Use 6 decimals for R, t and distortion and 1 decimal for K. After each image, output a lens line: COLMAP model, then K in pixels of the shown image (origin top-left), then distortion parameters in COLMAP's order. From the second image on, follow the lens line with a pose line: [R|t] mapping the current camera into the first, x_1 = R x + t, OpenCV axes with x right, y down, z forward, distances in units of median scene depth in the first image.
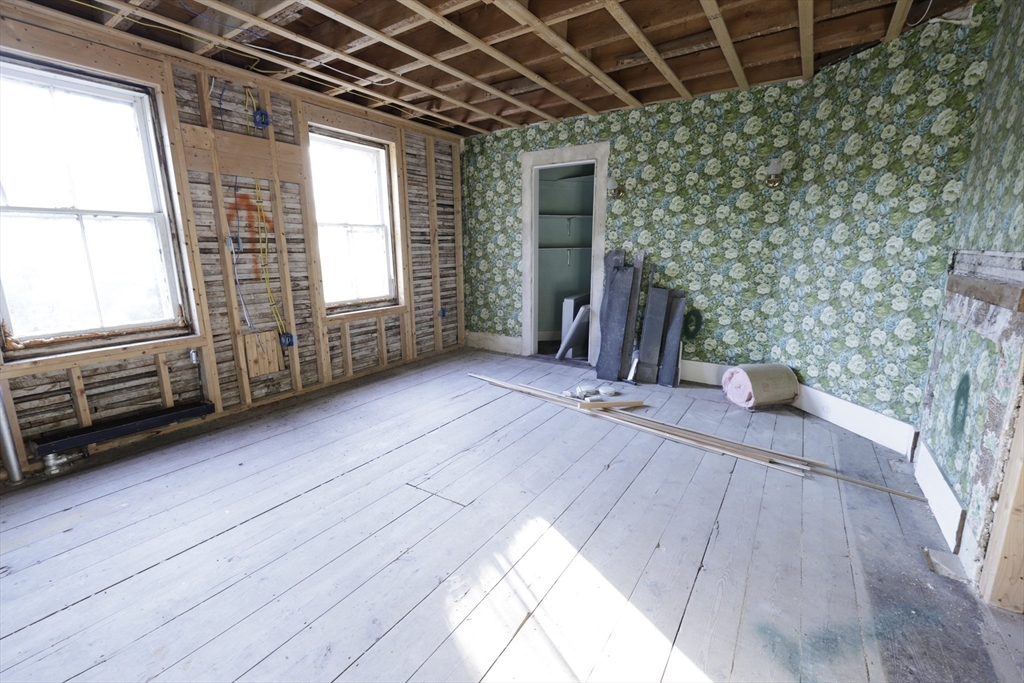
lens RADIAL K [[440.4, 0, 512.0], [0, 440.4, 341.5], [0, 0, 1]] dist [0.000222, -0.000014]
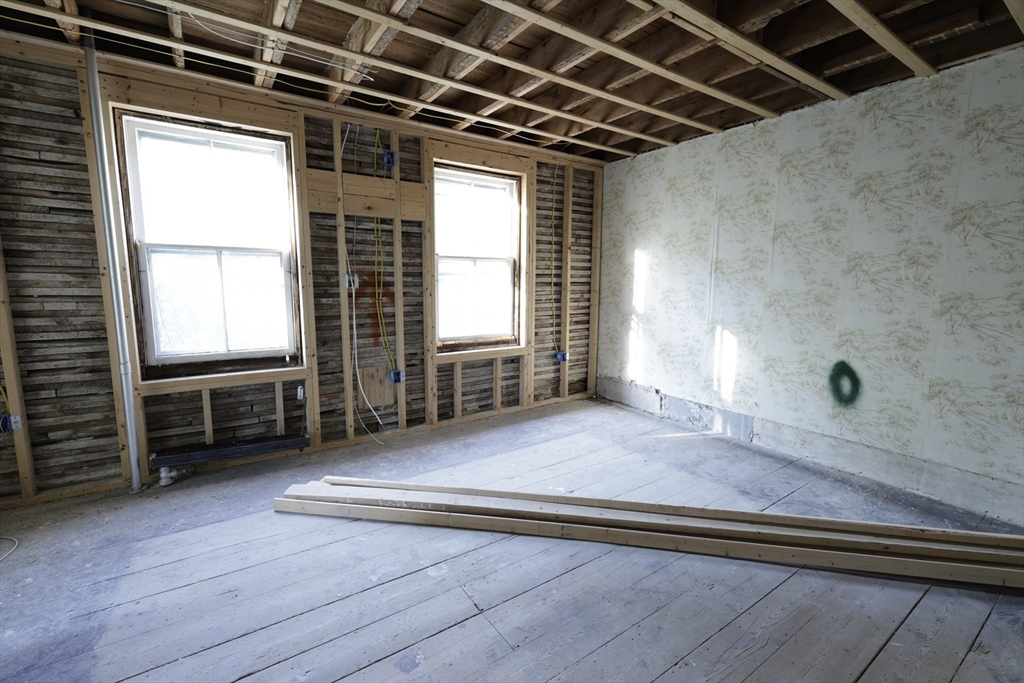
lens RADIAL K [[448.1, 0, 518.3], [0, 448.1, 341.5], [0, 0, 1]] dist [0.010761, -0.000284]
pose [[0.925624, 0.058605, -0.373880, 0.112121], [-0.089458, 0.993822, -0.065694, -0.039272], [0.367720, 0.094254, 0.925148, 0.173272]]
